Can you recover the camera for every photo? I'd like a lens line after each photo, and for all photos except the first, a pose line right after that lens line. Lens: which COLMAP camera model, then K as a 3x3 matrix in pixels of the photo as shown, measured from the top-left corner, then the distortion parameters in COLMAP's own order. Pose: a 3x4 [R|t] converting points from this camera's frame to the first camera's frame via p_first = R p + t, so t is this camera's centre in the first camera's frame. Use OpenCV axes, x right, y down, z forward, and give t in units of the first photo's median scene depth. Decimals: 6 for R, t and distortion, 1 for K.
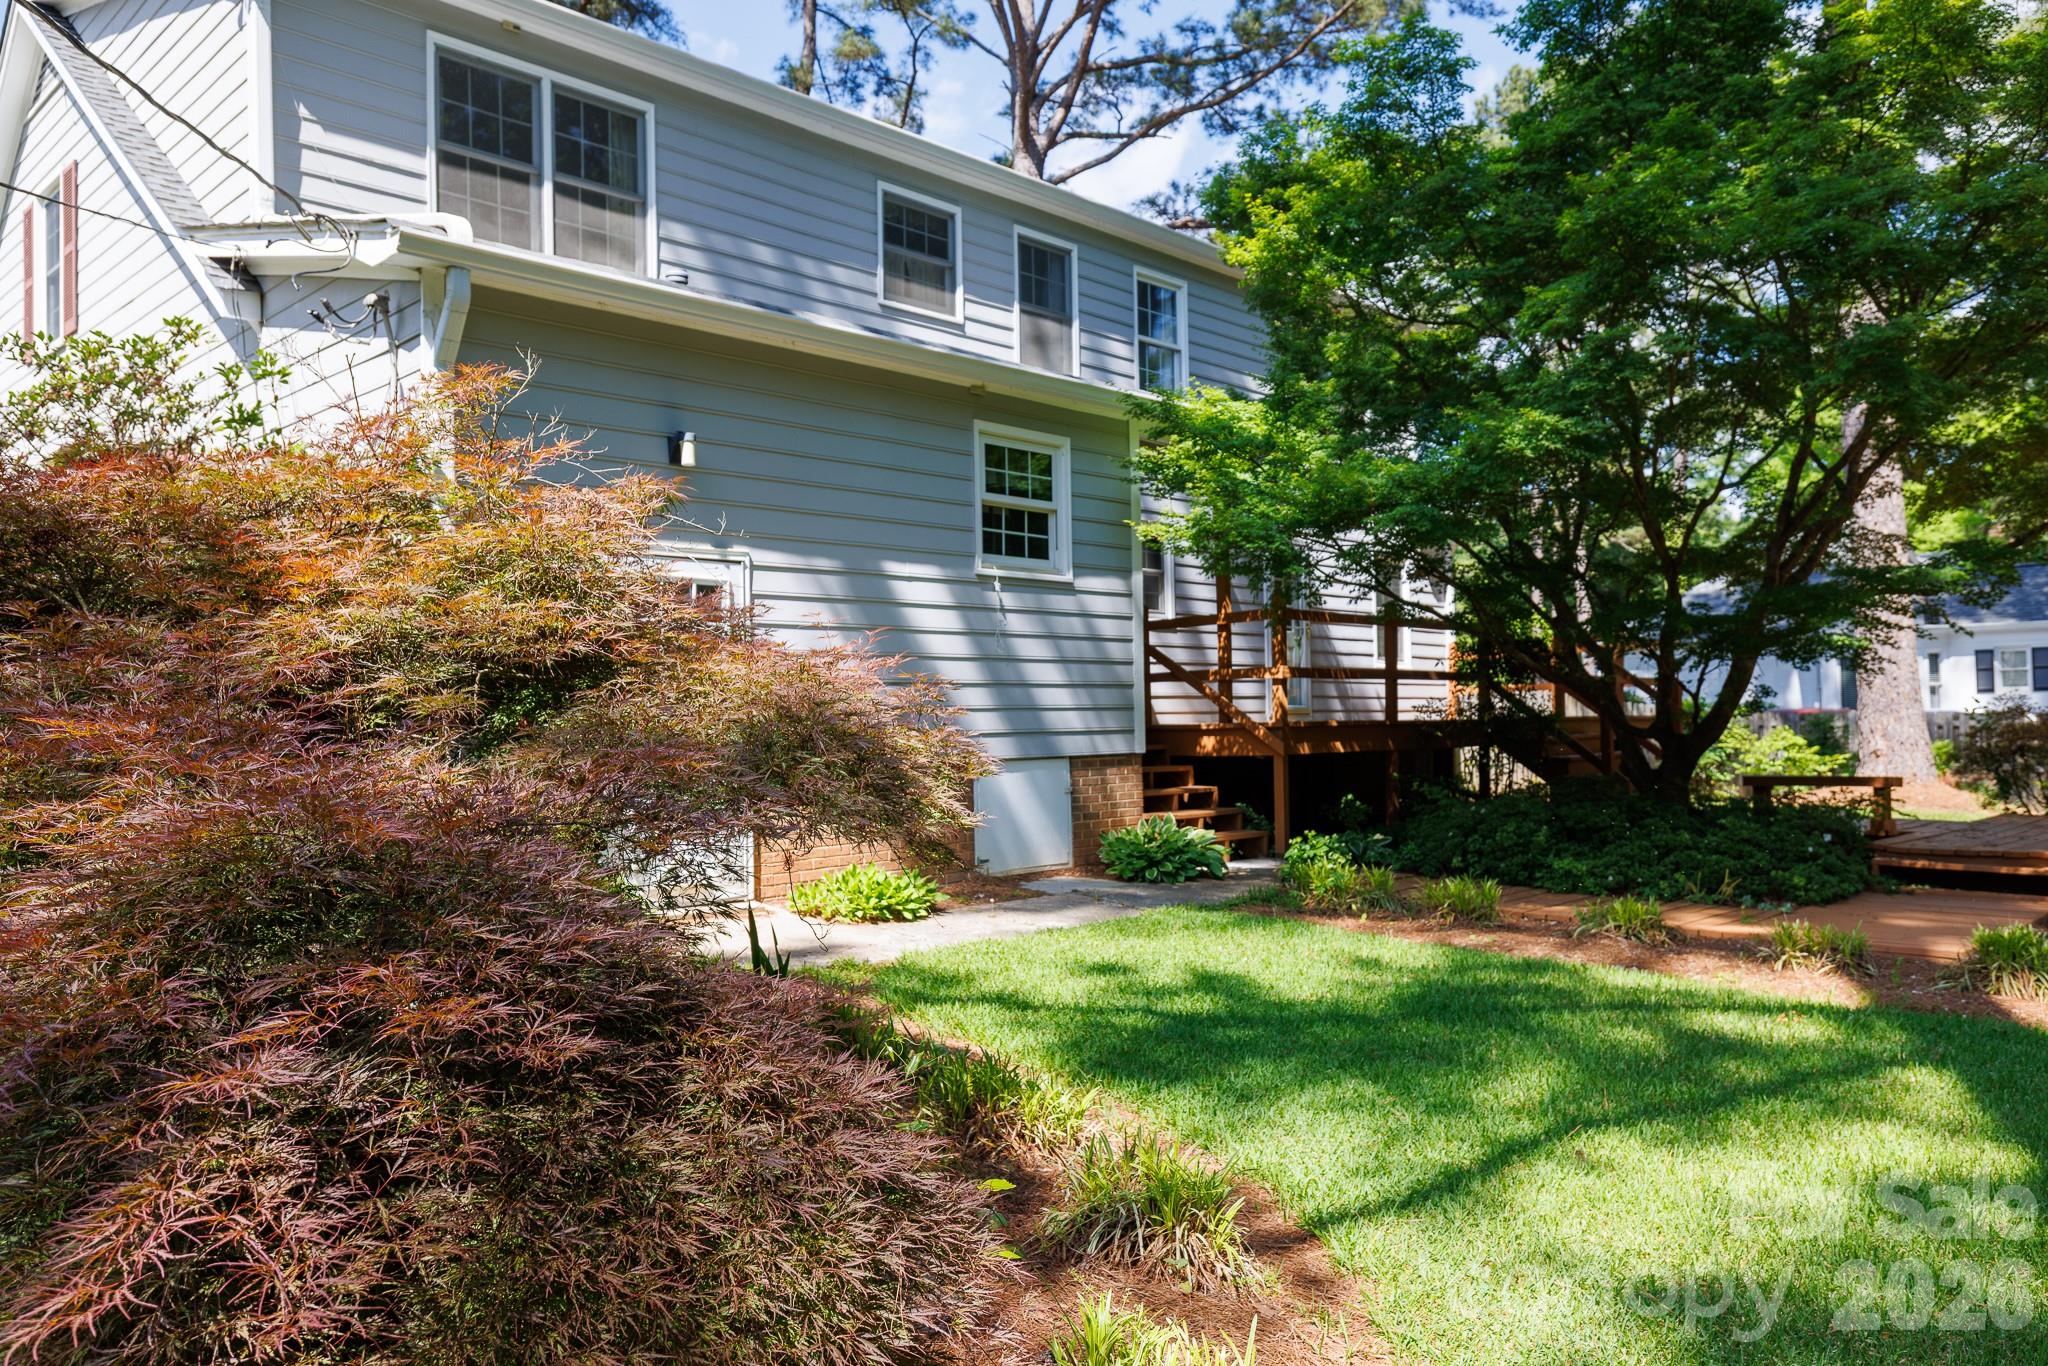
lens RADIAL K [[1477.5, 0, 1018.4], [0, 1477.5, 681.8], [0, 0, 1]] dist [-0.007558, 0.000452]
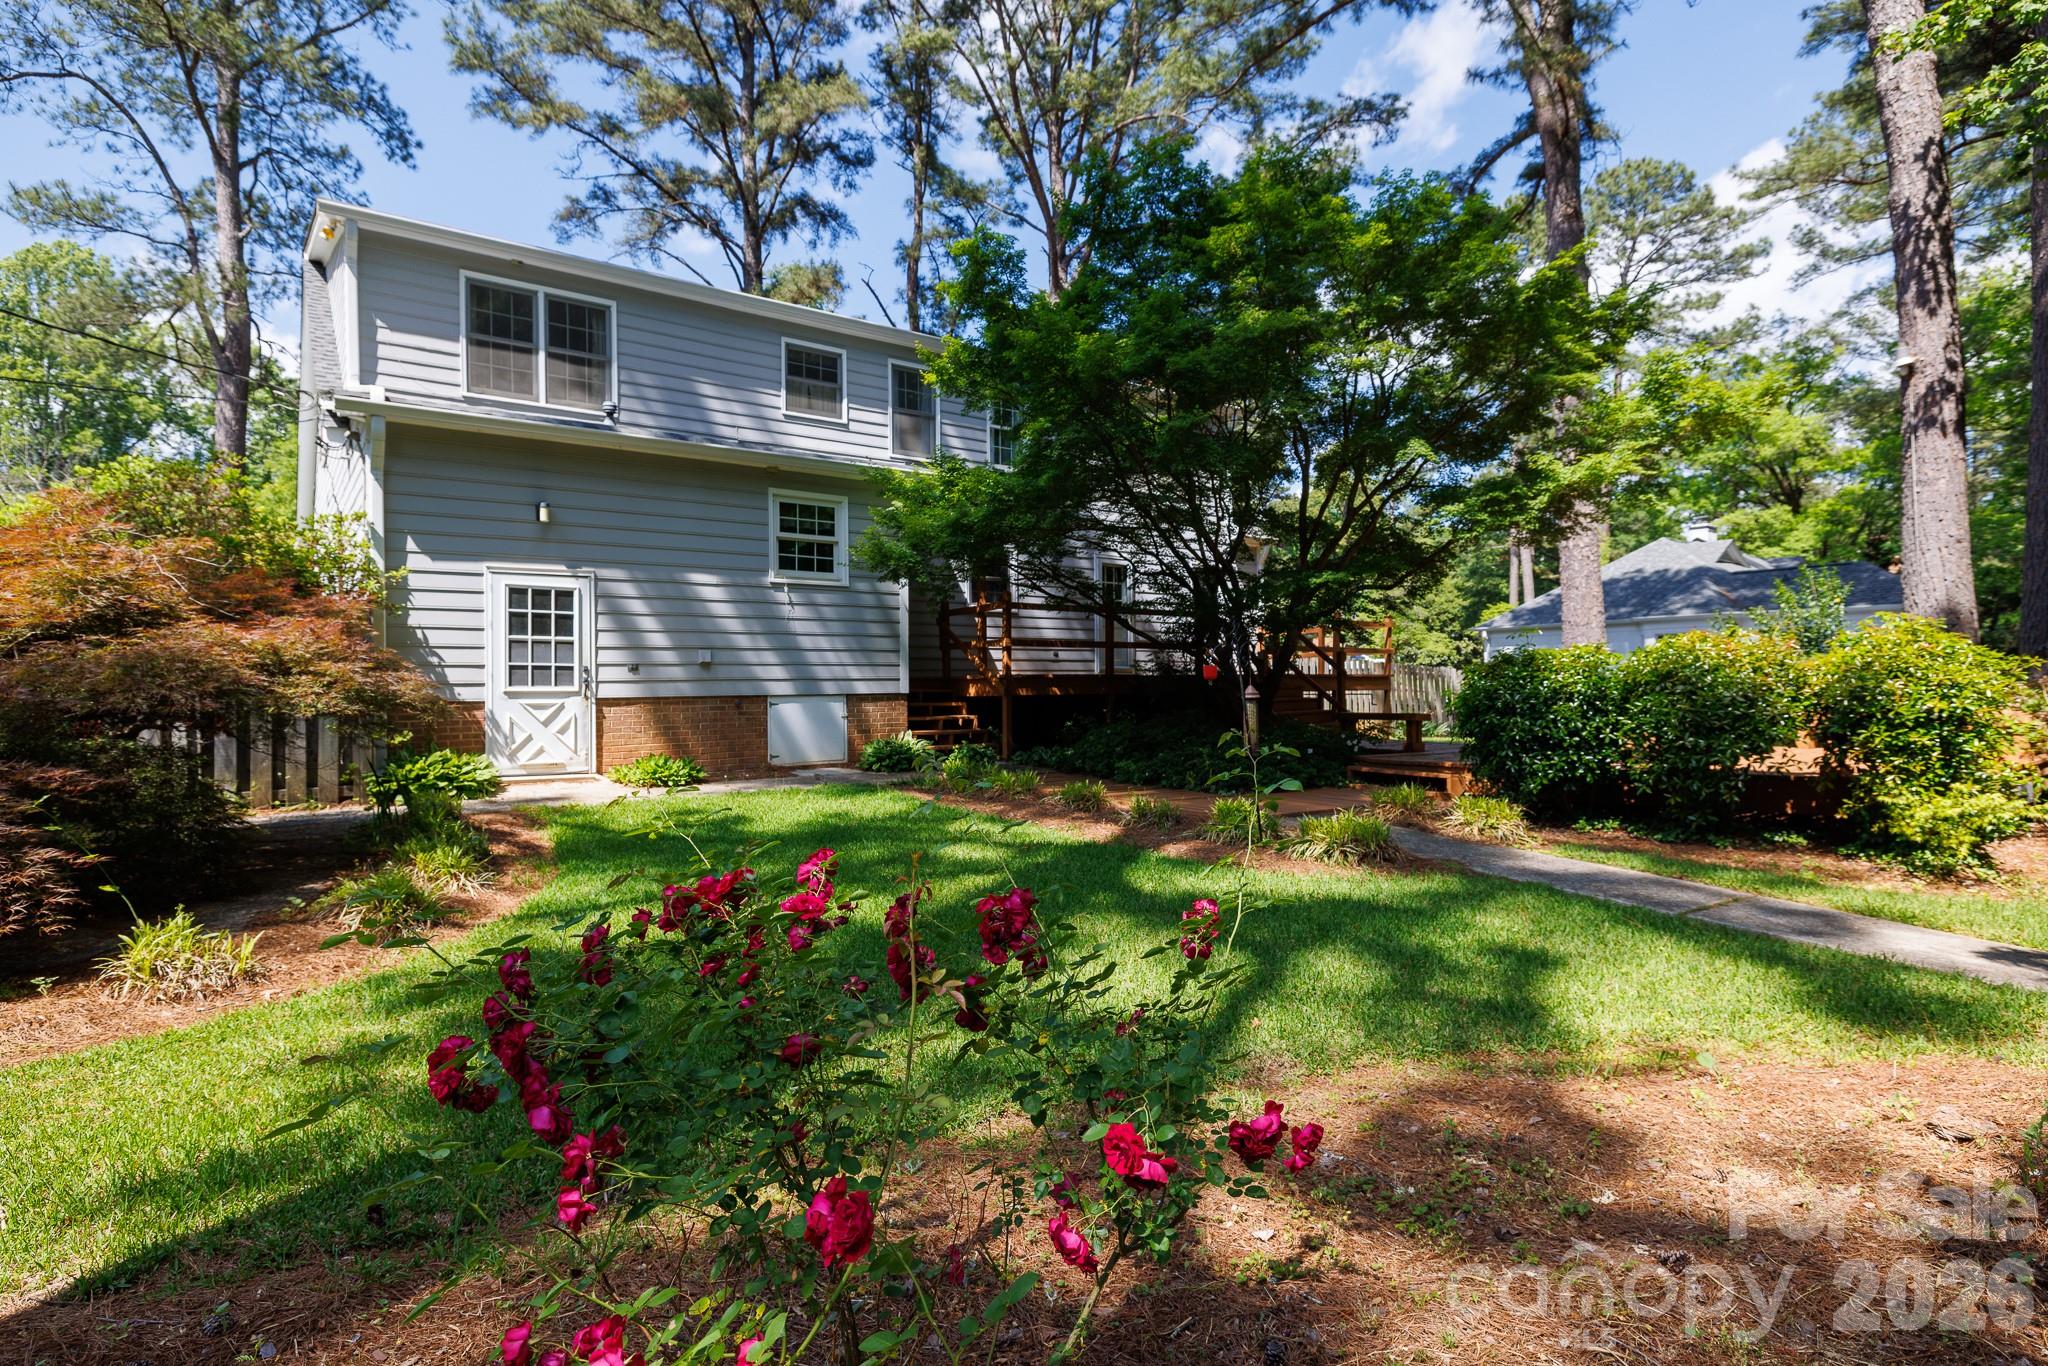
lens RADIAL K [[1019.8, 0, 1028.5], [0, 1019.8, 678.9], [0, 0, 1]] dist [-0.011073, -0.001311]
pose [[0.986689, 0.008069, -0.162419, 0.422006], [-0.004077, 0.999682, 0.024901, 0.005299], [0.162568, -0.023908, 0.986408, -0.070463]]
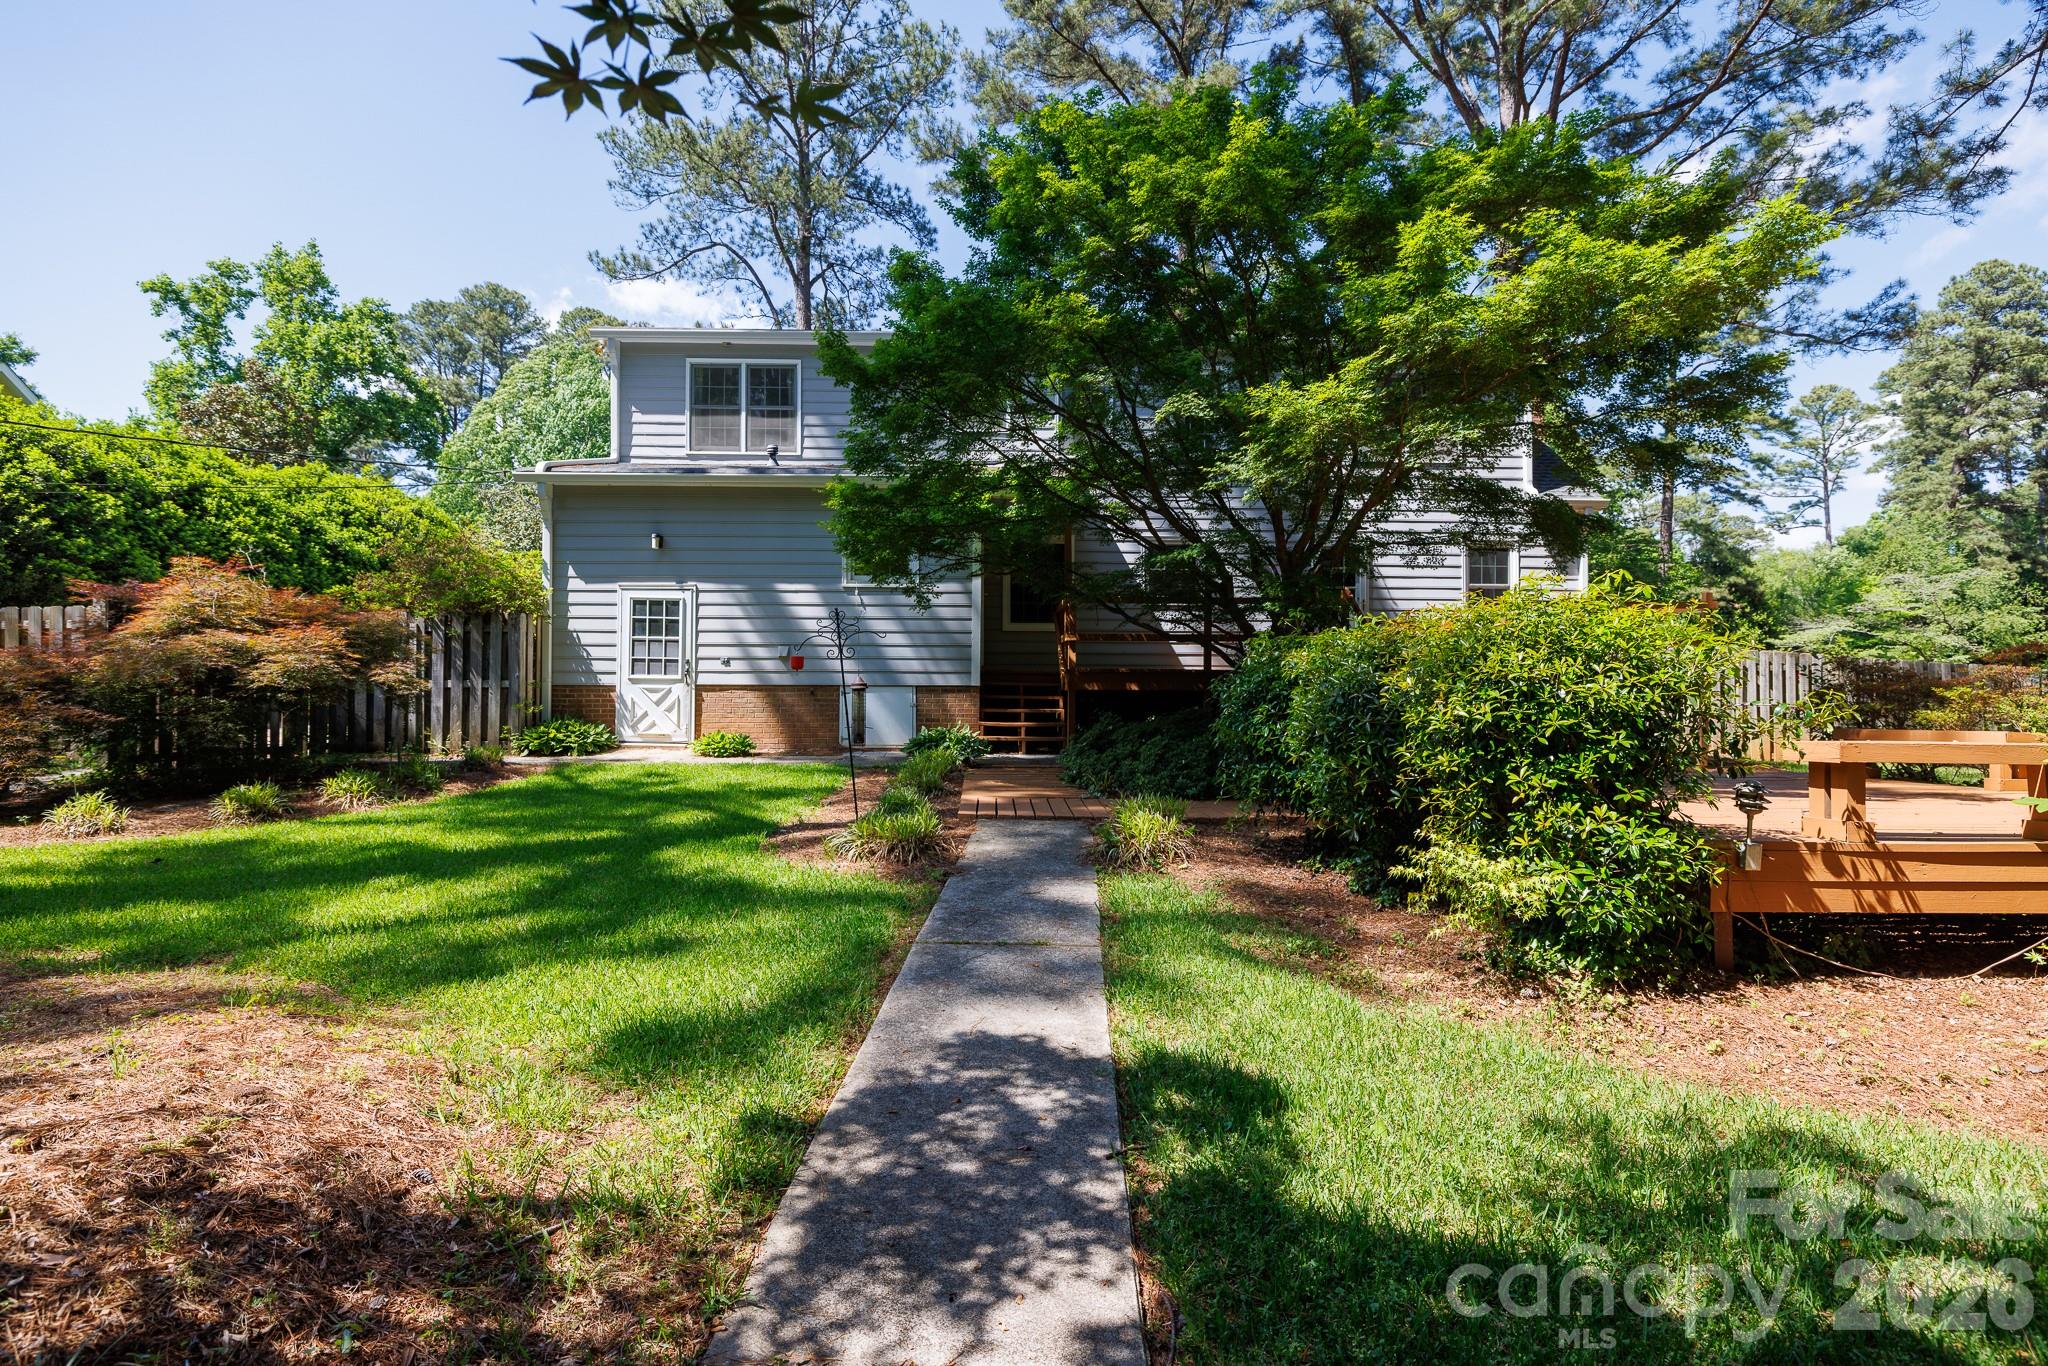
lens RADIAL K [[1019.8, 0, 1022.0], [0, 1019.8, 680.0], [0, 0, 1]] dist [-0.011073, -0.001311]
pose [[0.709126, 0.022216, -0.704732, 1.010522], [-0.000288, 0.999513, 0.031219, 0.005234], [0.705082, -0.021935, 0.708787, 0.224327]]
